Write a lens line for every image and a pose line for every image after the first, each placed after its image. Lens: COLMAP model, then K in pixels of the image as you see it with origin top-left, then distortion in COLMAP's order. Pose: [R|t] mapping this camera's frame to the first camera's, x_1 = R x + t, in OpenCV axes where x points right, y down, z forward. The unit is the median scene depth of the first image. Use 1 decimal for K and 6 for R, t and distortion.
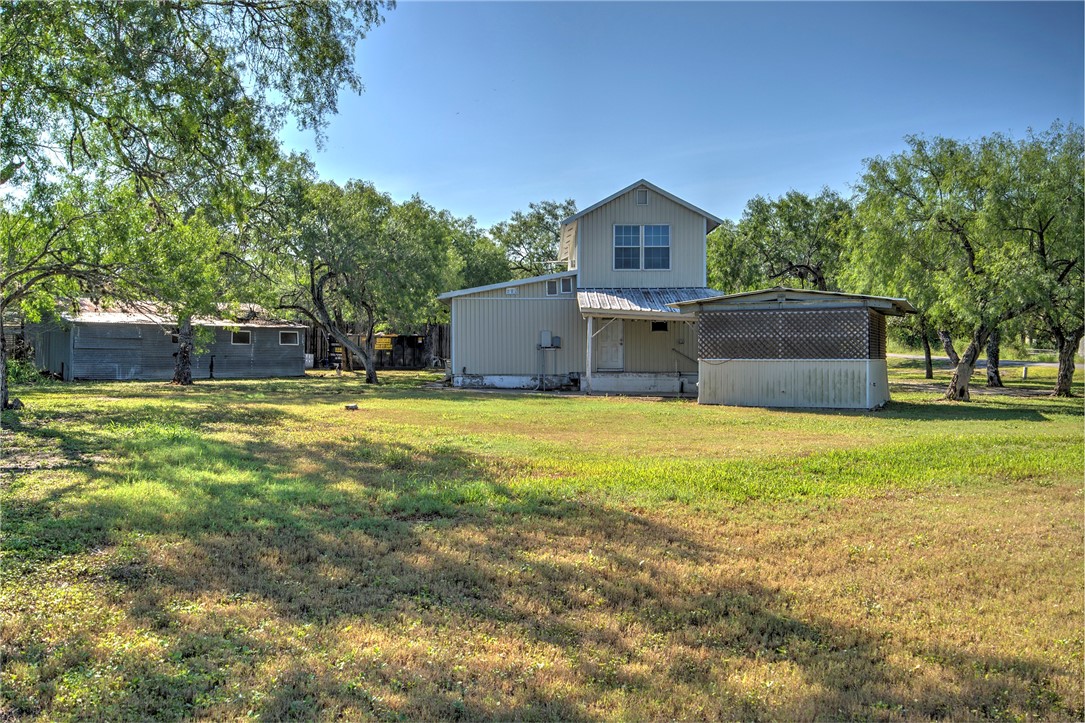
lens RADIAL K [[1083.8, 0, 542.1], [0, 1083.8, 355.1], [0, 0, 1]] dist [0.017054, -0.006281]
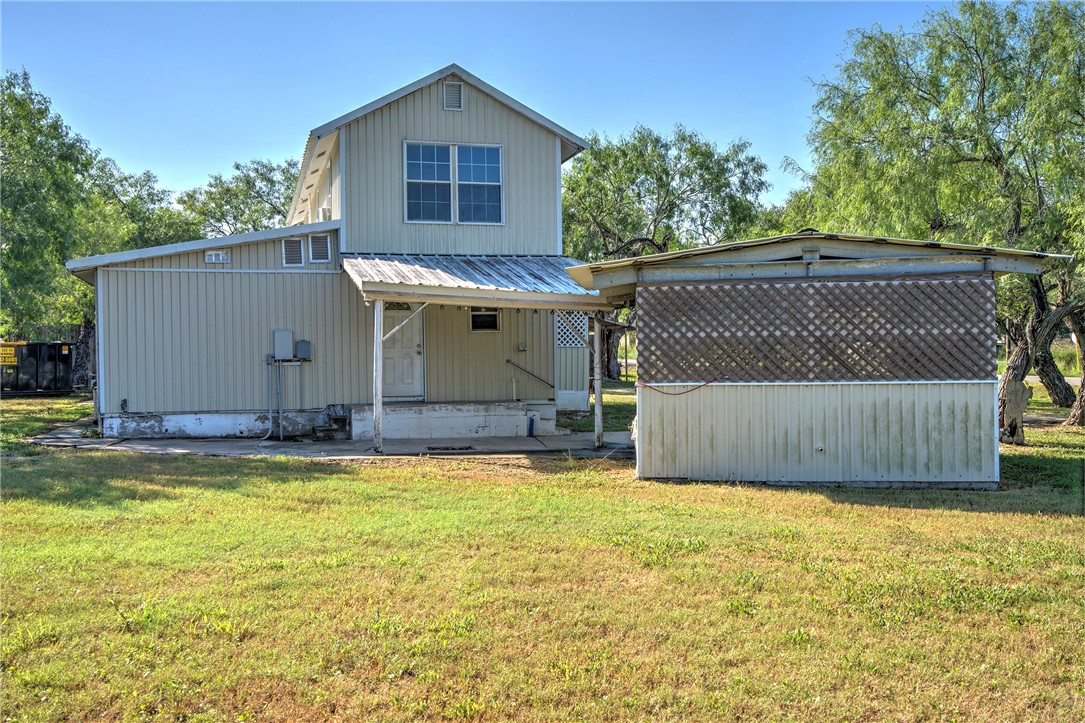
lens RADIAL K [[1083.8, 0, 542.1], [0, 1083.8, 355.1], [0, 0, 1]] dist [0.017054, -0.006281]
pose [[0.963293, -0.009518, 0.268283, -0.030665], [0.011552, 0.999915, -0.006005, -0.008630], [-0.268203, 0.008884, 0.963322, 0.761002]]
